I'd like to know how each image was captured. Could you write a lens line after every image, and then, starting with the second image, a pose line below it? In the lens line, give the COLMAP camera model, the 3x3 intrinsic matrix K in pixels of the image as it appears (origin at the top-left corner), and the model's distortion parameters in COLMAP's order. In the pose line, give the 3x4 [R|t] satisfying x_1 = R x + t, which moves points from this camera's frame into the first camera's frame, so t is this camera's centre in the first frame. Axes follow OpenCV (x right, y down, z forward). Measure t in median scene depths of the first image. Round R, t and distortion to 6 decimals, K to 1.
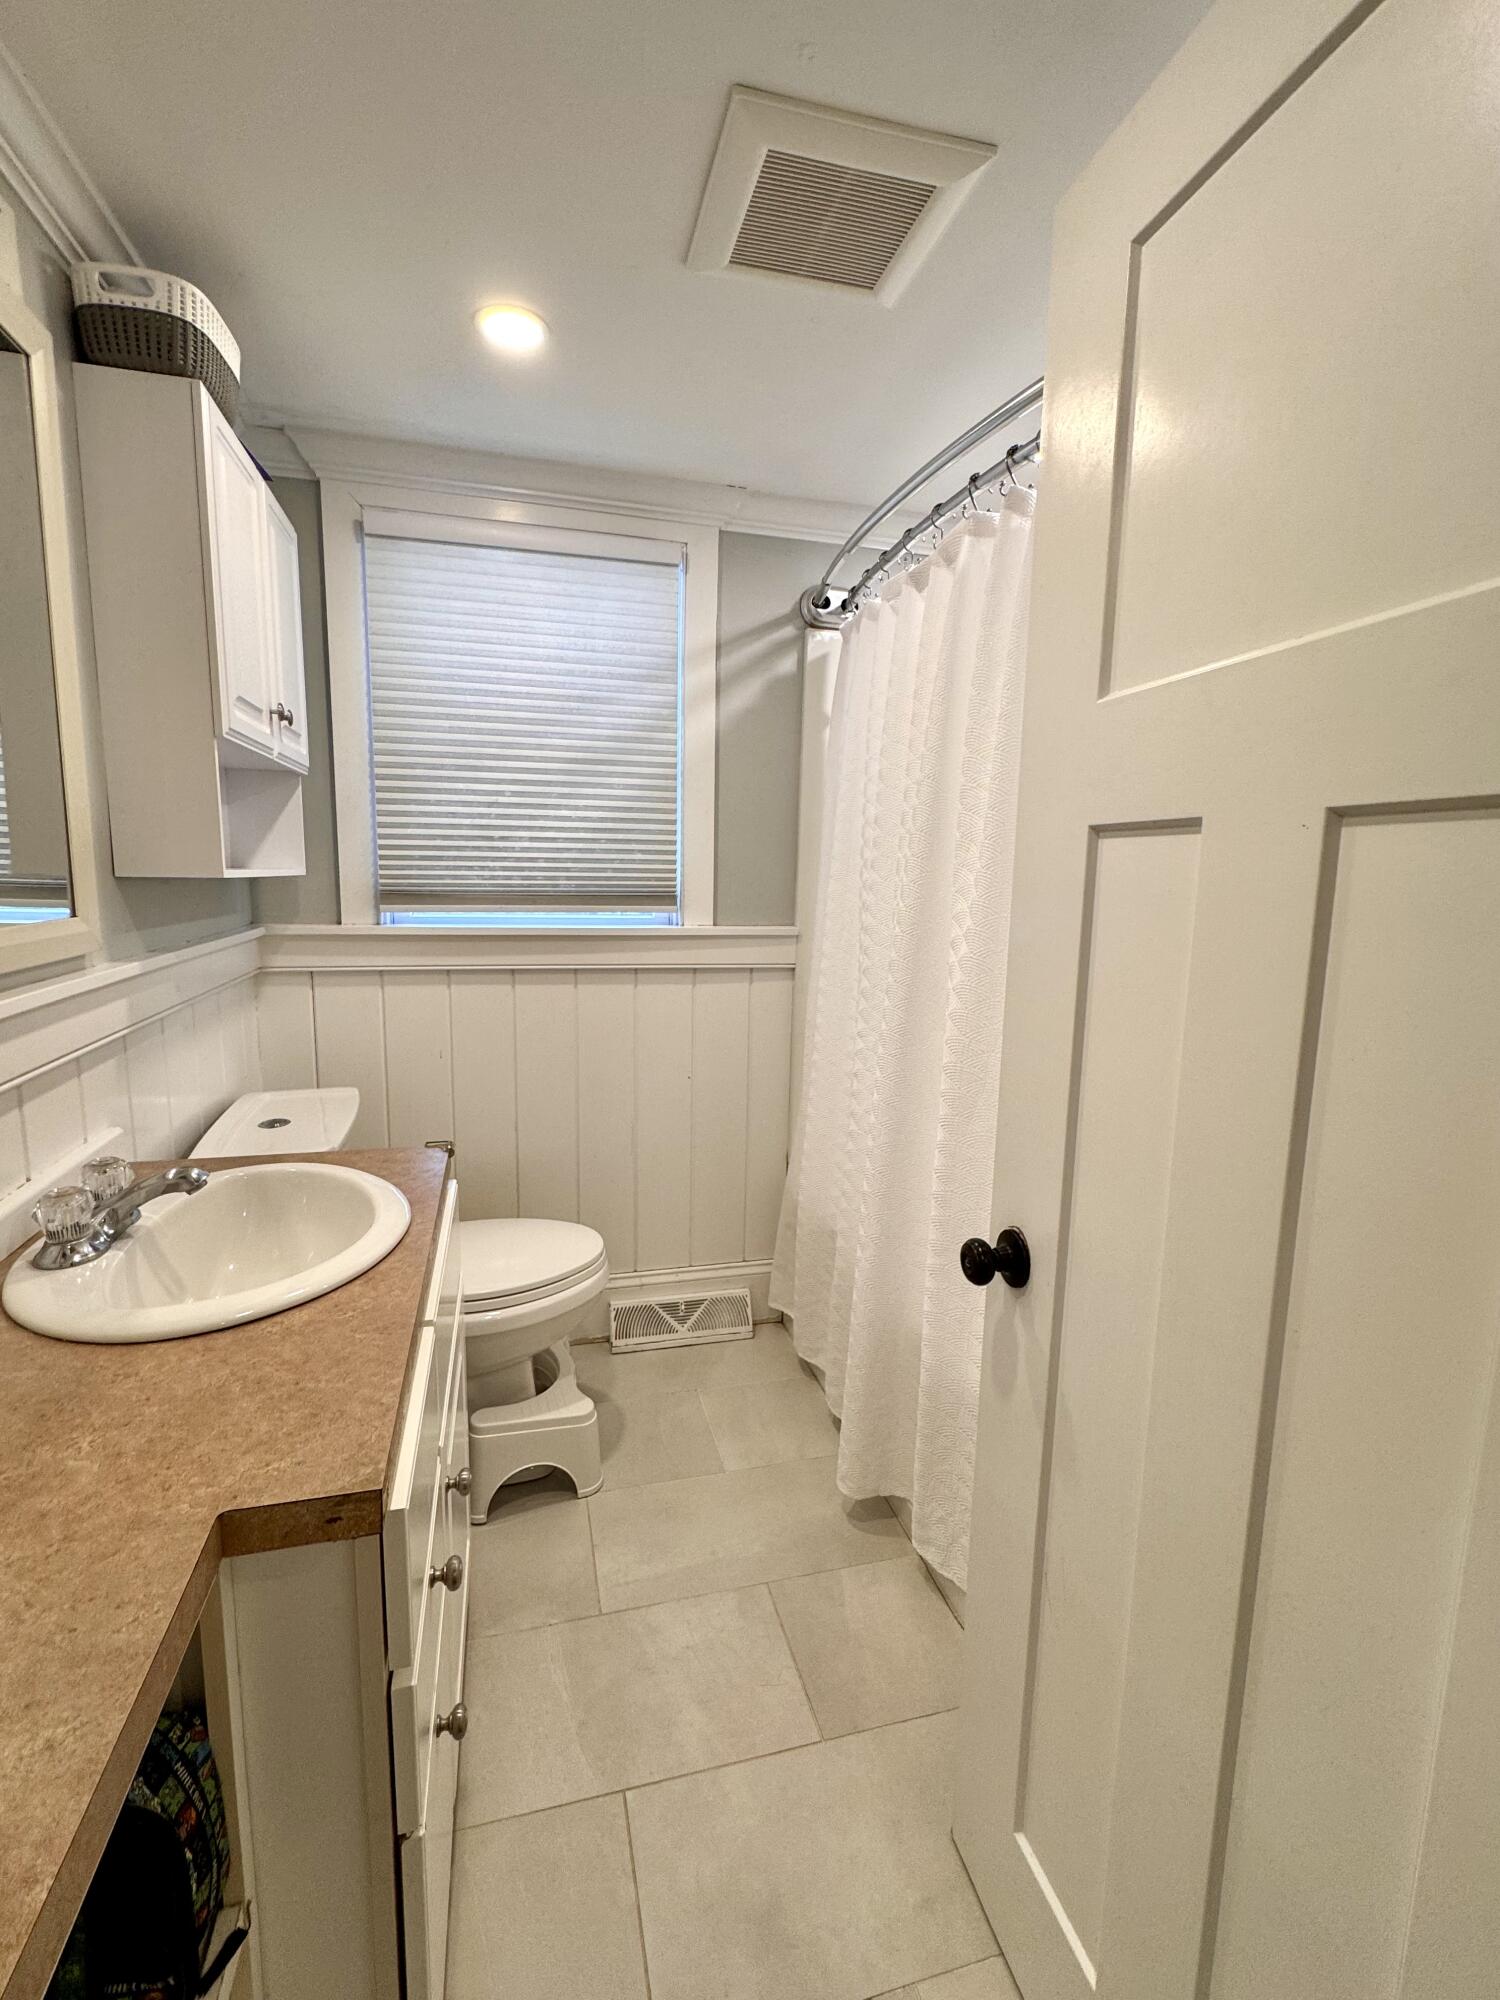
lens RADIAL K [[881.4, 0, 754.7], [0, 881.4, 991.0], [0, 0, 1]] dist [-0.003556, 0.000666]
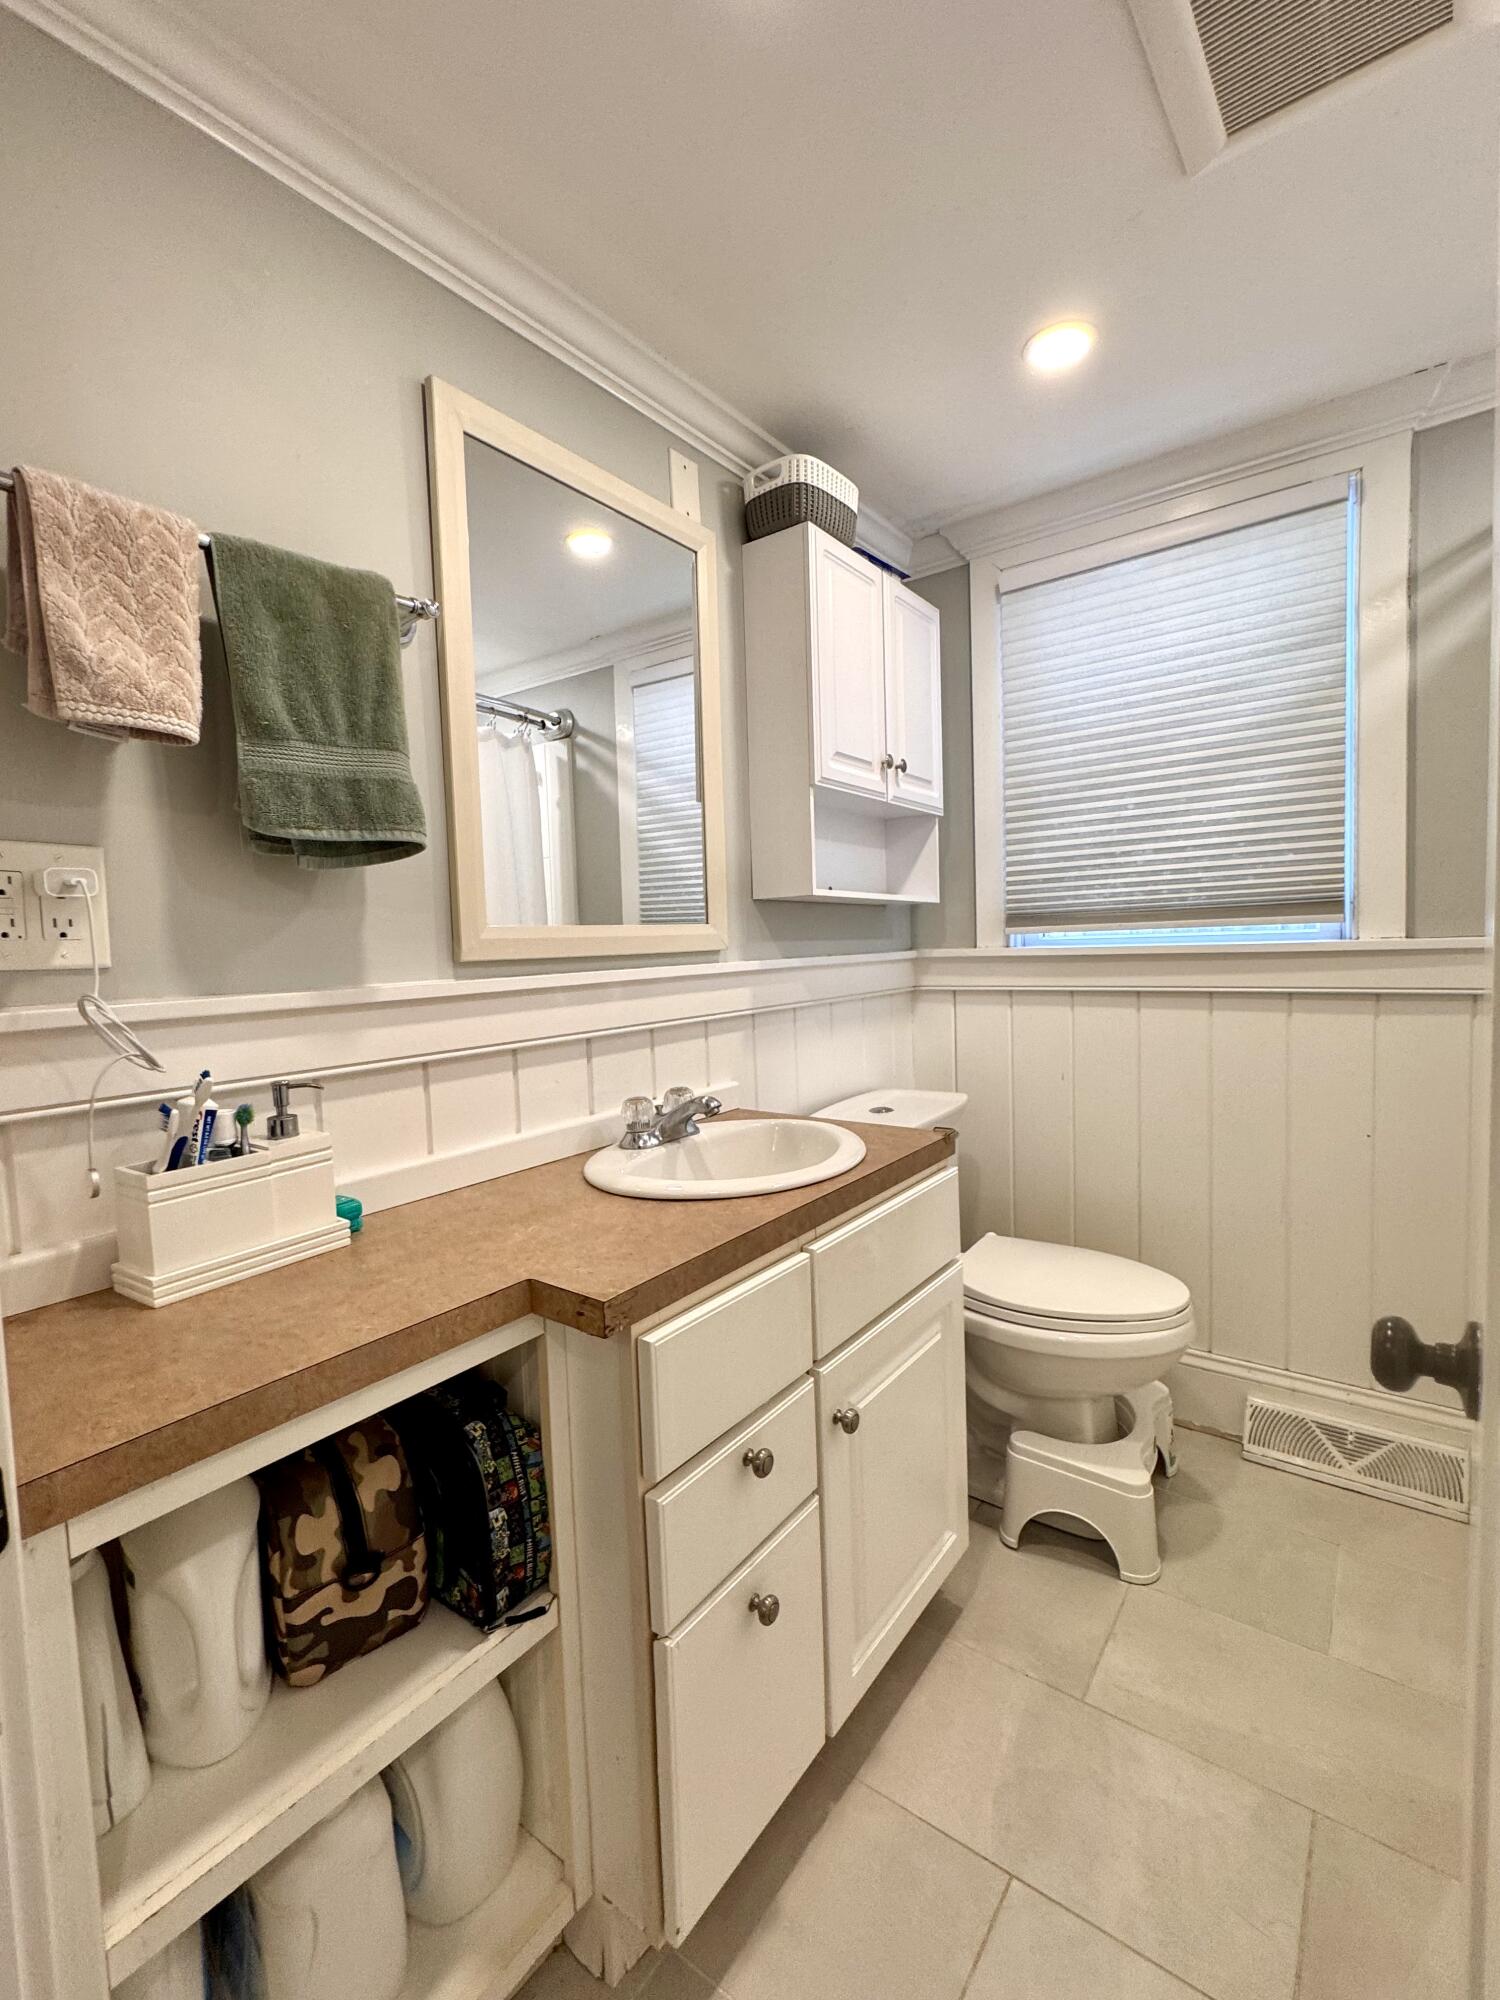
lens RADIAL K [[889.6, 0, 765.2], [0, 889.6, 992.0], [0, 0, 1]] dist [-0.003123, -0.001228]
pose [[0.620975, 0.000399, -0.783830, 0.234355], [-0.065434, 0.996536, -0.051332, 0.053490], [0.781095, 0.083165, 0.618850, 0.110188]]
